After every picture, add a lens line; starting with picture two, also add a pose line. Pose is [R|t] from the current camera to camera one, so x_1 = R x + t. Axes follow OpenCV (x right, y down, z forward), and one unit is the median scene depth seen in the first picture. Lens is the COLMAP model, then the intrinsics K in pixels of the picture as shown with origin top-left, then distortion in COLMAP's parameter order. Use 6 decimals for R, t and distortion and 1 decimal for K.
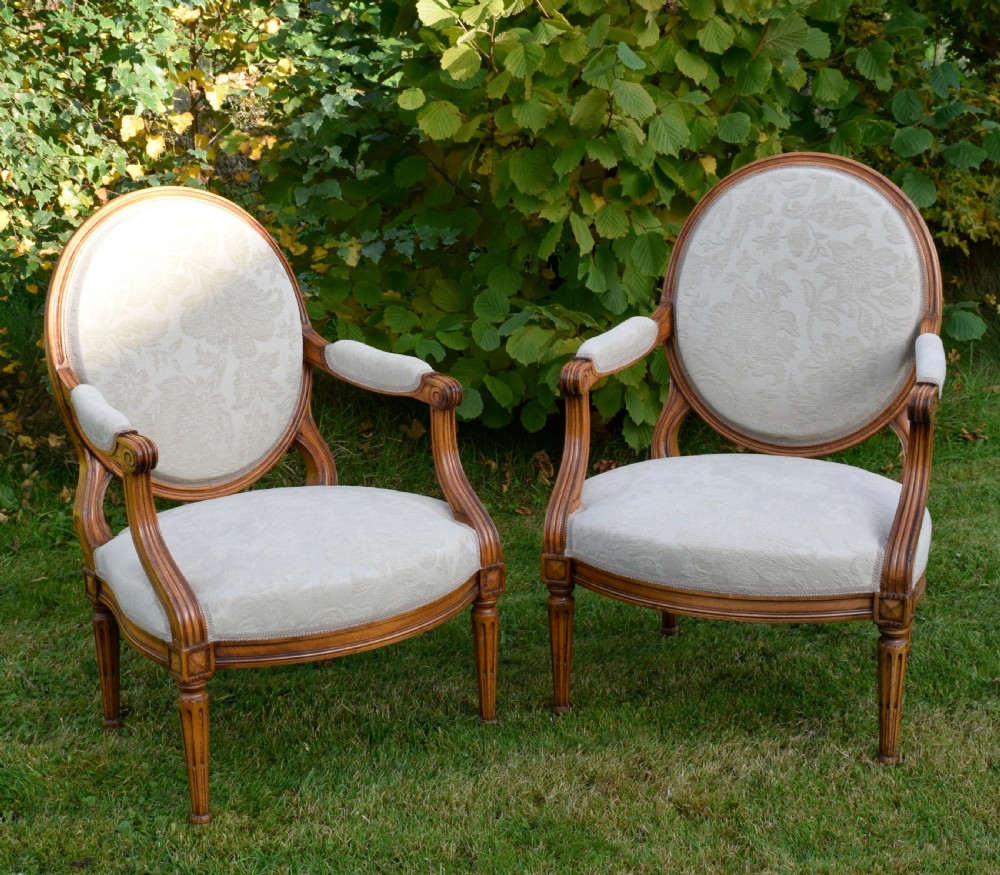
lens RADIAL K [[1906.2, 0, 451.7], [0, 1906.2, 431.4], [0, 0, 1]] dist [-0.019176, 0.000000]
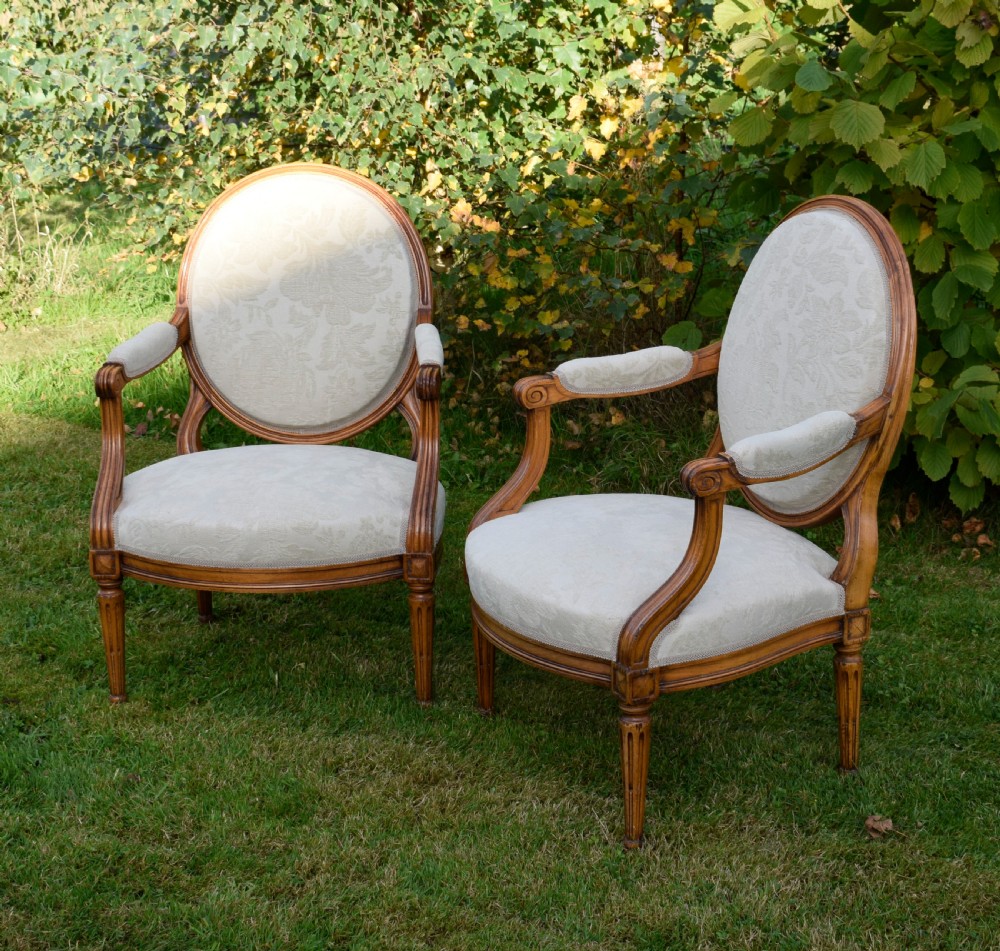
lens RADIAL K [[2015.7, 0, 513.0], [0, 2015.7, 449.5], [0, 0, 1]] dist [-0.021162, 0.000000]
pose [[0.747668, 0.189764, -0.636382, 0.746661], [-0.173300, 0.980851, 0.088876, -0.092025], [0.641061, 0.043835, 0.766237, 0.182381]]
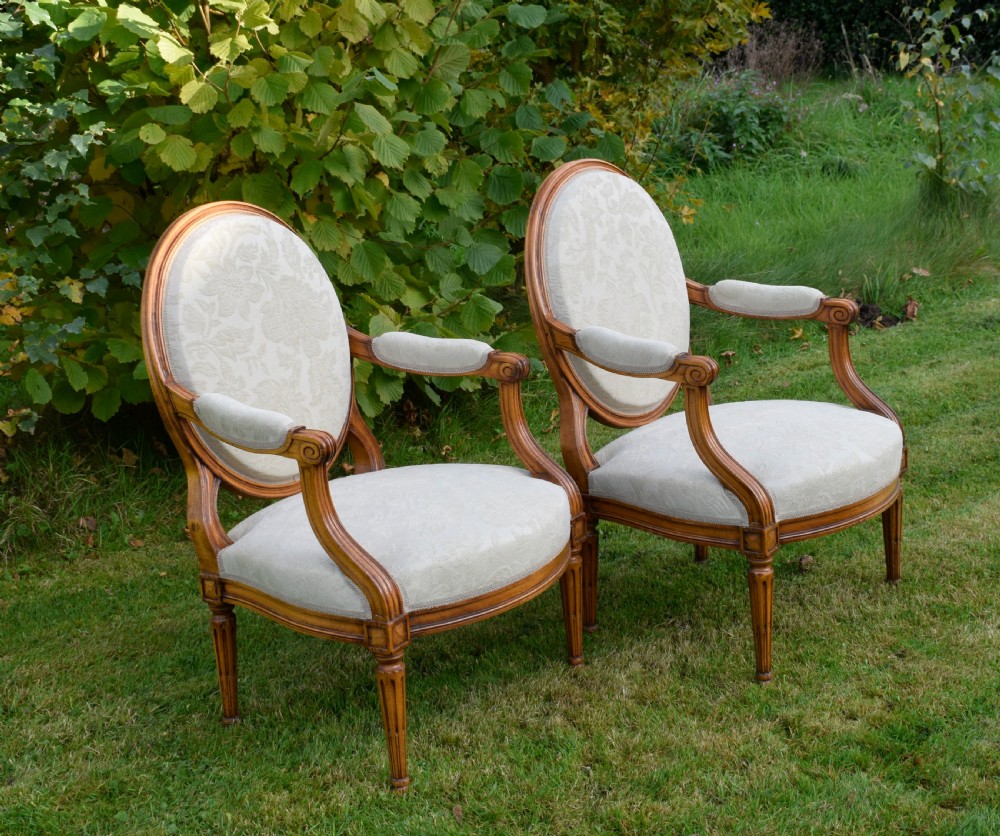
lens RADIAL K [[1764.9, 0, 537.6], [0, 1764.9, 420.0], [0, 0, 1]] dist [-0.022145, 0.000000]
pose [[0.932411, -0.116723, 0.342031, -0.343134], [0.122038, 0.992507, 0.006019, 0.005680], [-0.340171, 0.036129, 0.939669, 0.039084]]
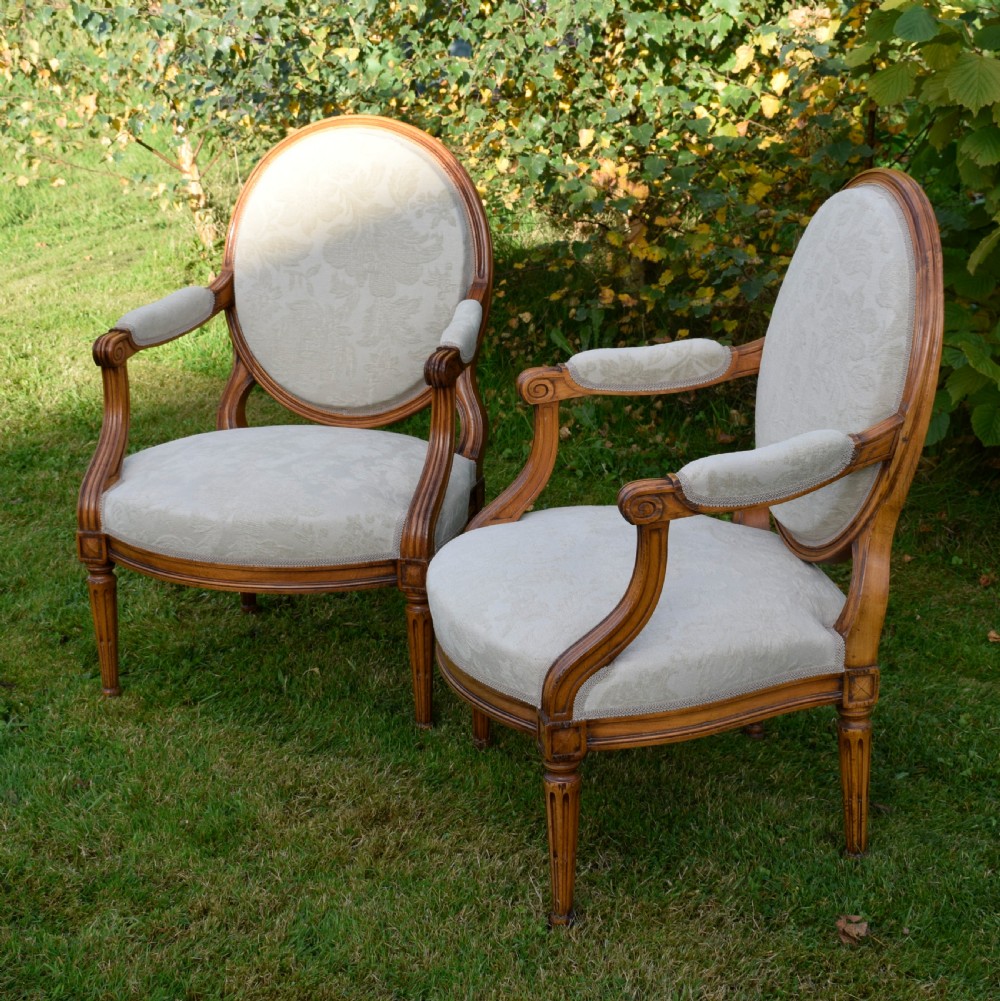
lens RADIAL K [[2047.6, 0, 501.8], [0, 2047.6, 491.2], [0, 0, 1]] dist [-0.022512, 0.000000]
pose [[0.581351, 0.256771, -0.772075, 0.802508], [-0.201003, 0.964811, 0.169520, -0.138716], [0.788434, 0.056639, 0.612506, 0.417074]]
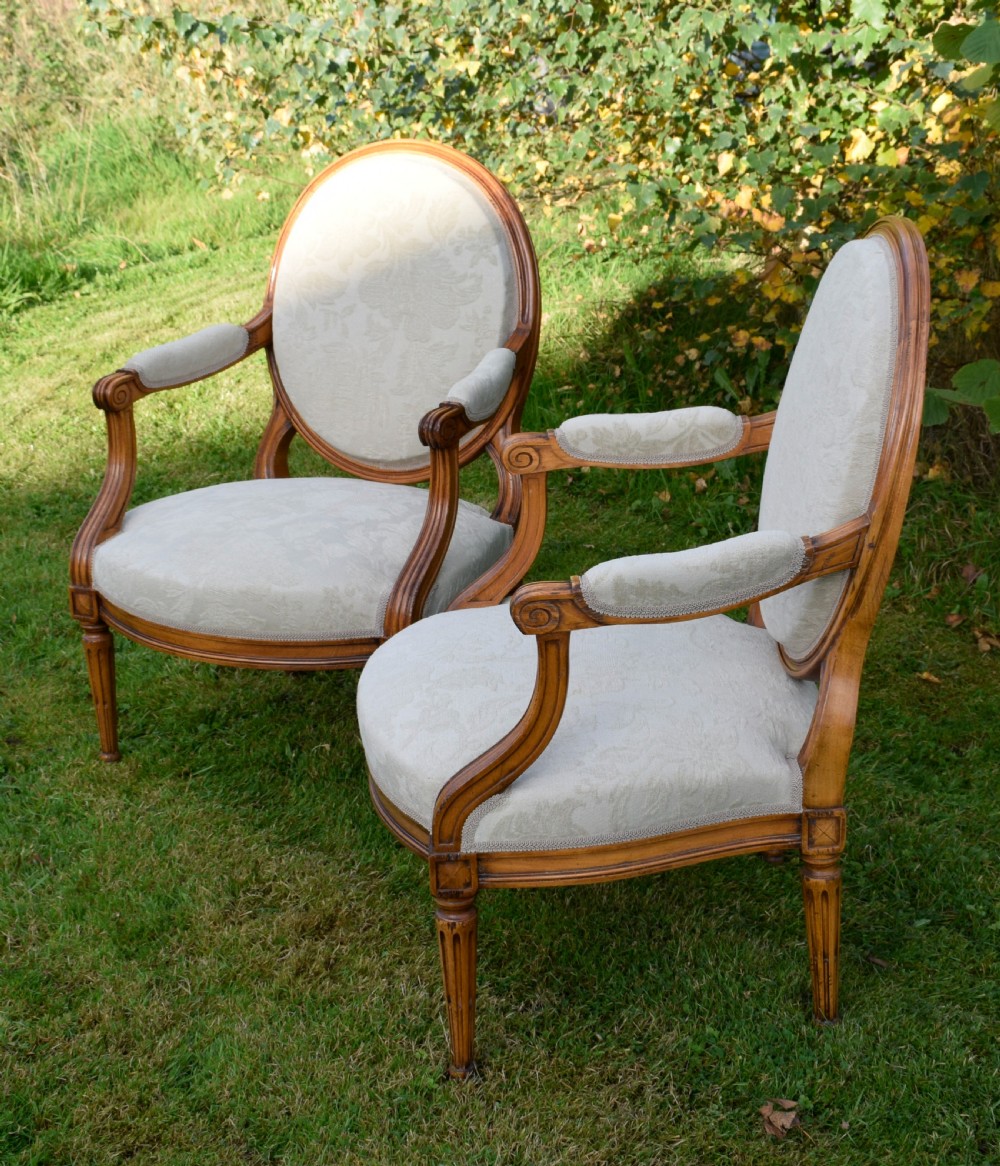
lens RADIAL K [[2043.4, 0, 508.6], [0, 2043.4, 574.5], [0, 0, 1]] dist [-0.012724, 0.000000]
pose [[0.423732, 0.310146, -0.851035, 0.792556], [-0.207025, 0.947844, 0.242348, -0.183322], [0.881812, 0.073495, 0.465840, 0.617396]]
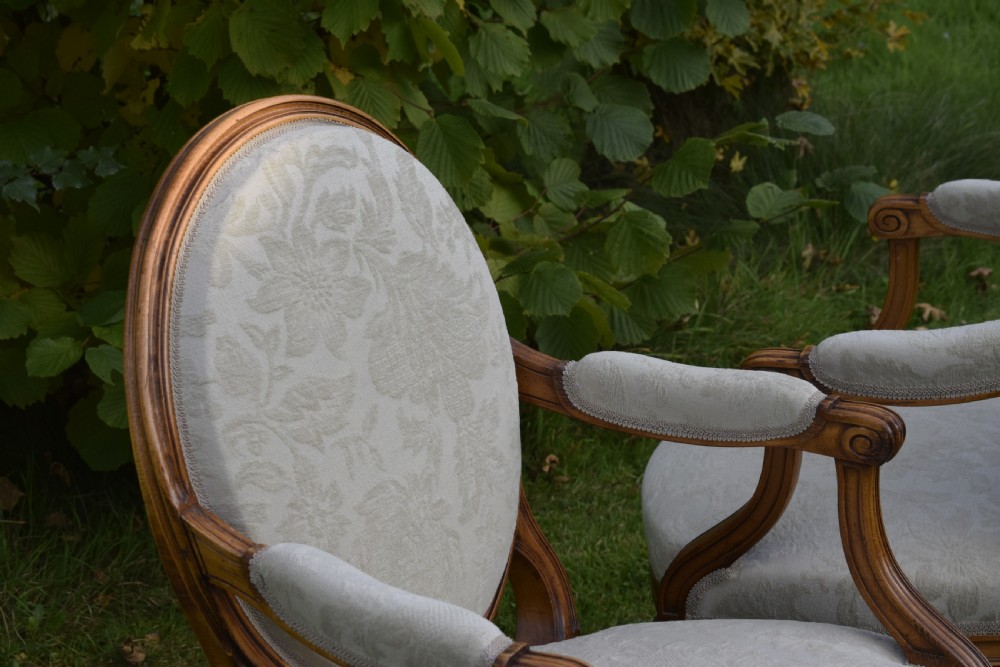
lens RADIAL K [[2288.1, 0, 507.3], [0, 2288.1, 334.8], [0, 0, 1]] dist [-0.048545, 0.000000]
pose [[0.919930, -0.135610, 0.367884, -0.329948], [0.124858, 0.990758, 0.052995, -0.094684], [-0.371671, -0.002819, 0.928360, 0.443853]]
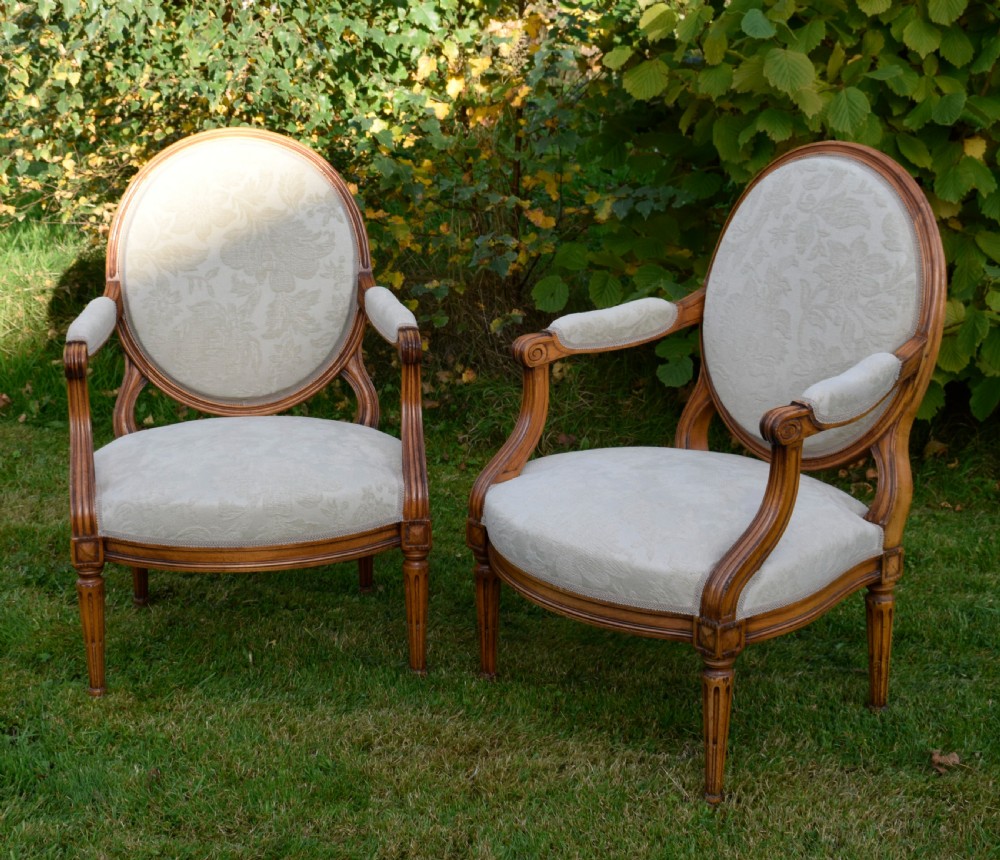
lens RADIAL K [[1943.3, 0, 369.8], [0, 1943.3, 394.5], [0, 0, 1]] dist [-0.020497, 0.000000]
pose [[0.845971, 0.143761, -0.513484, 0.522674], [-0.133064, 0.989421, 0.057786, -0.053136], [0.516360, 0.019441, 0.856151, 0.090319]]
